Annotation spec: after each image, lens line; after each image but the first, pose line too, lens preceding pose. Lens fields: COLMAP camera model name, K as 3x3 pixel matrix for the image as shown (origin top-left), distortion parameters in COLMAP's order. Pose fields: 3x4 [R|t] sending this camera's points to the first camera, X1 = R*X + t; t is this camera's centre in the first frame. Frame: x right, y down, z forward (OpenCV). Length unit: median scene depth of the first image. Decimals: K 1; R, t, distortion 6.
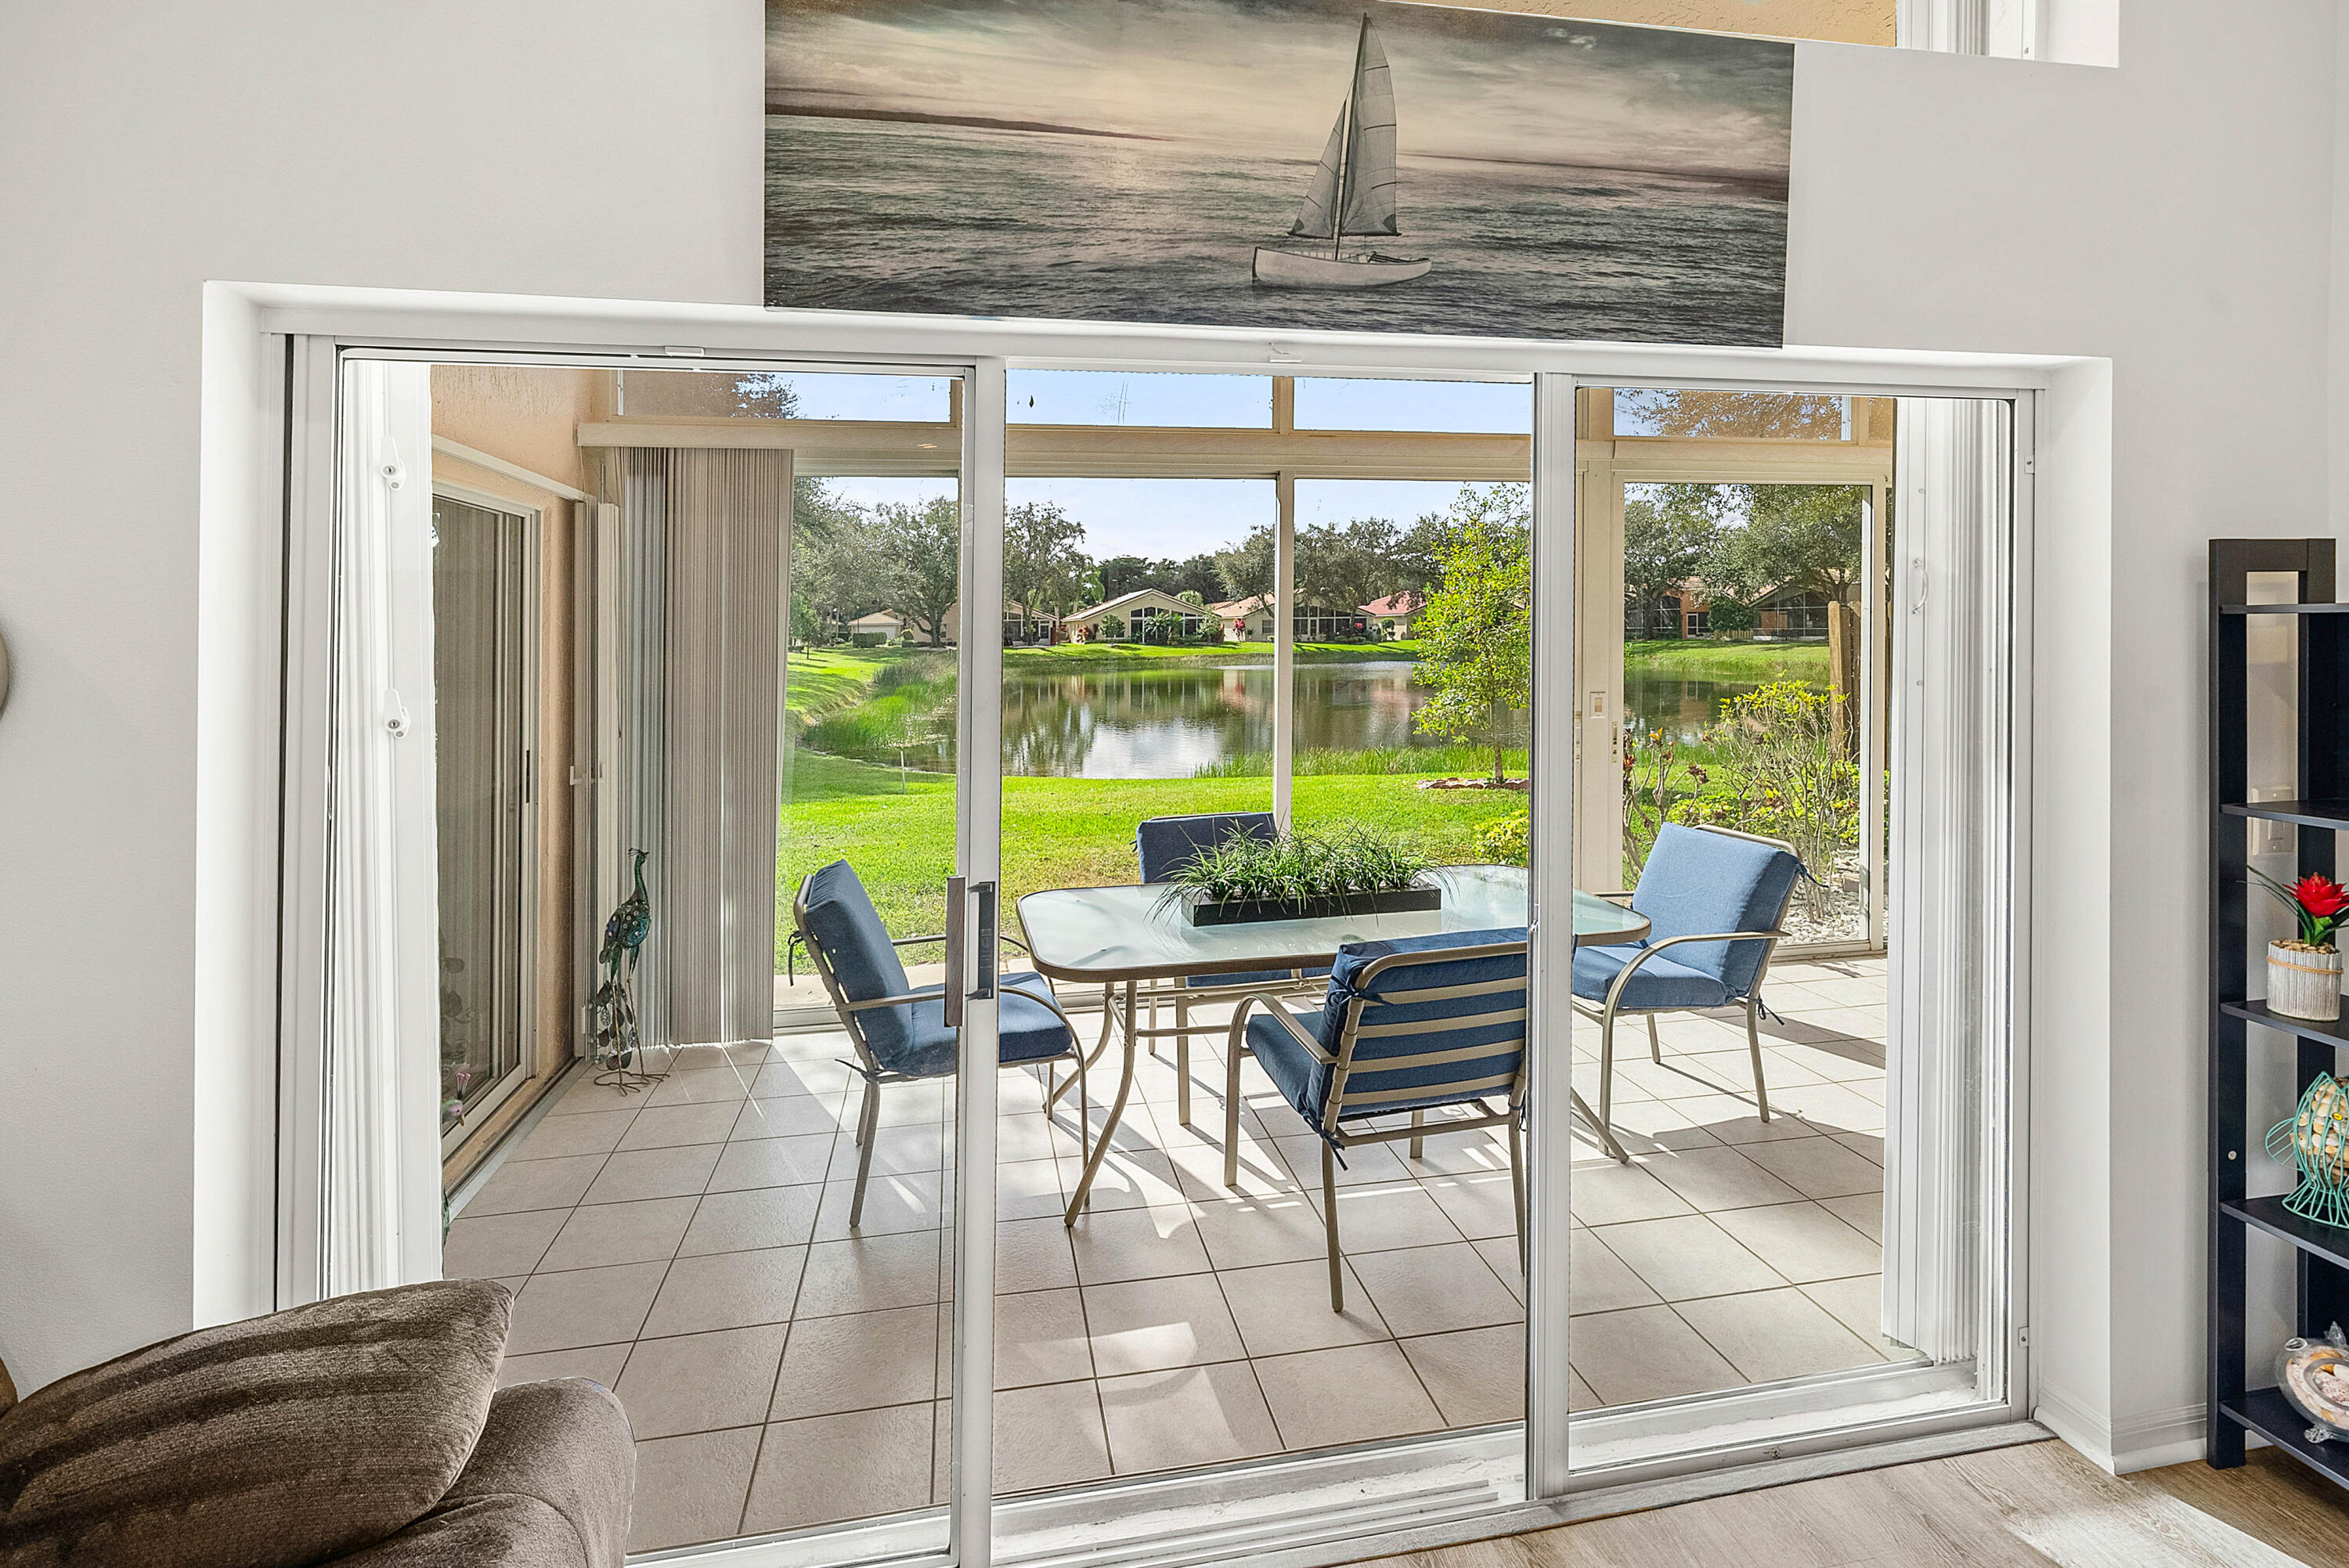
lens RADIAL K [[1030.9, 0, 1248.5], [0, 1030.9, 606.1], [0, 0, 1]] dist [0.000799, -0.000157]
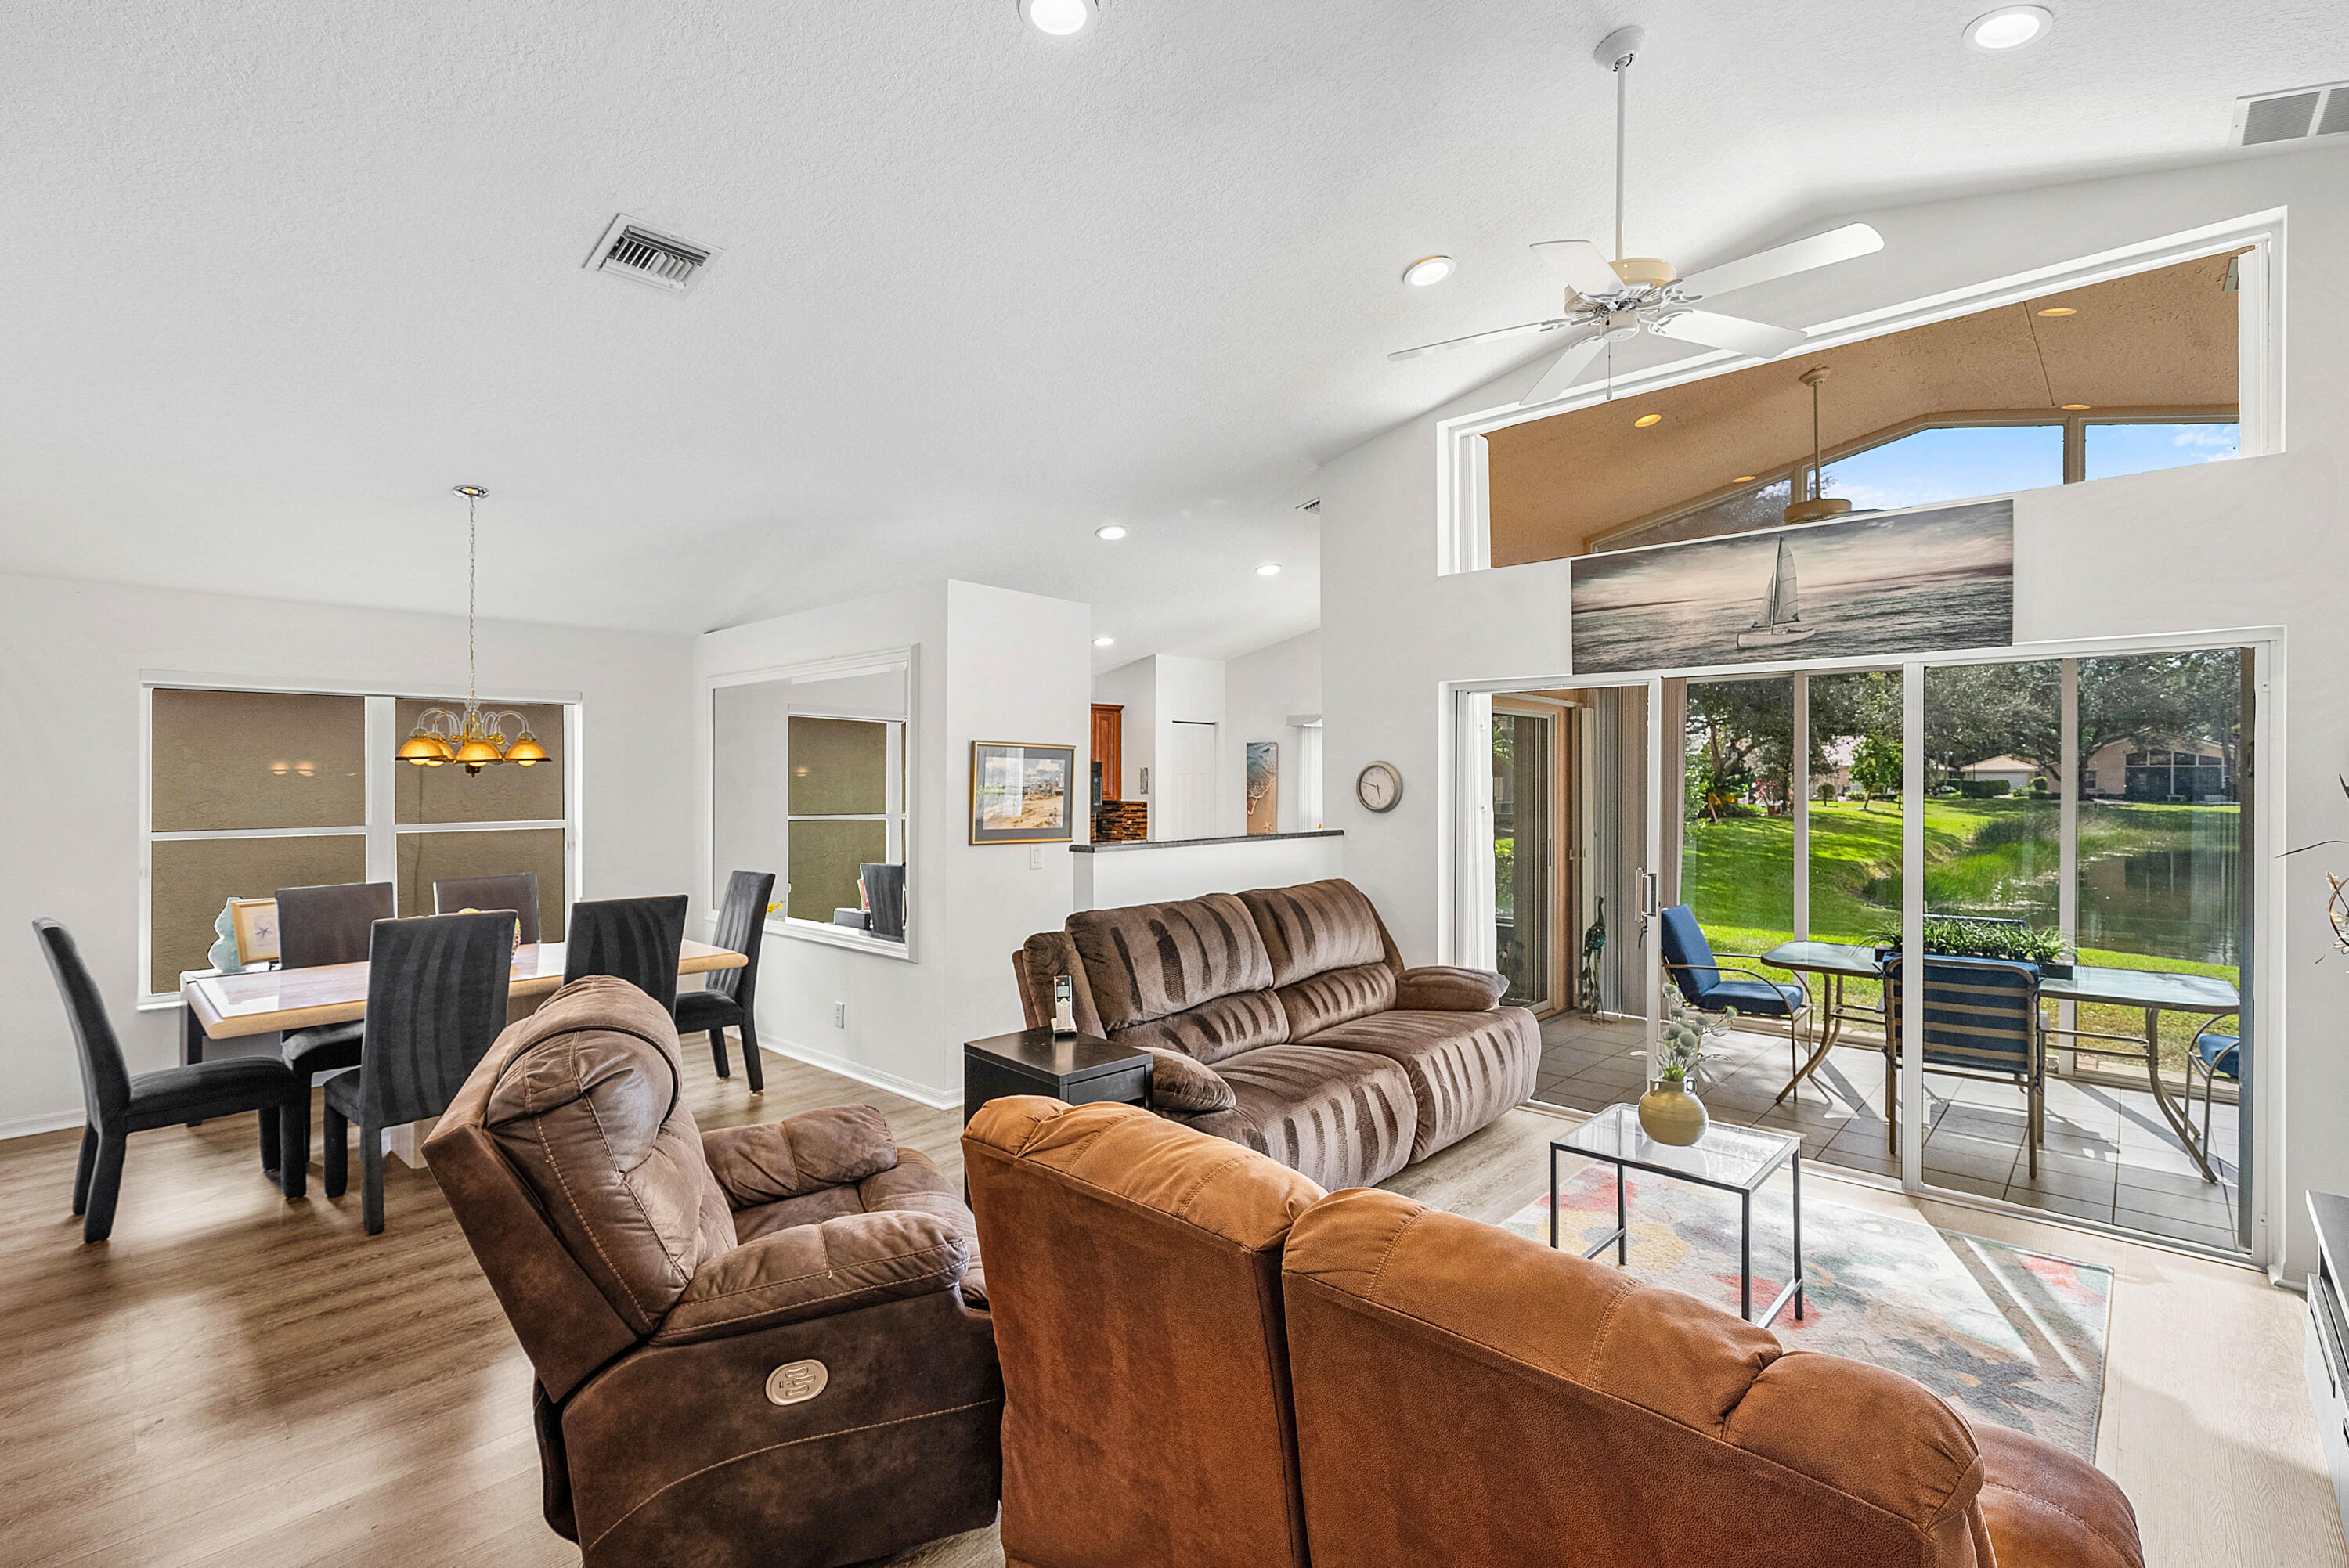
lens RADIAL K [[1055.5, 0, 1174.5], [0, 1055.5, 784.0], [0, 0, 1]] dist [0.001013, 0.000026]
pose [[0.534257, 0.014832, -0.845192, 0.111144], [0.011731, 0.999620, 0.024958, -0.003923], [0.845241, -0.023249, 0.533880, -0.120731]]
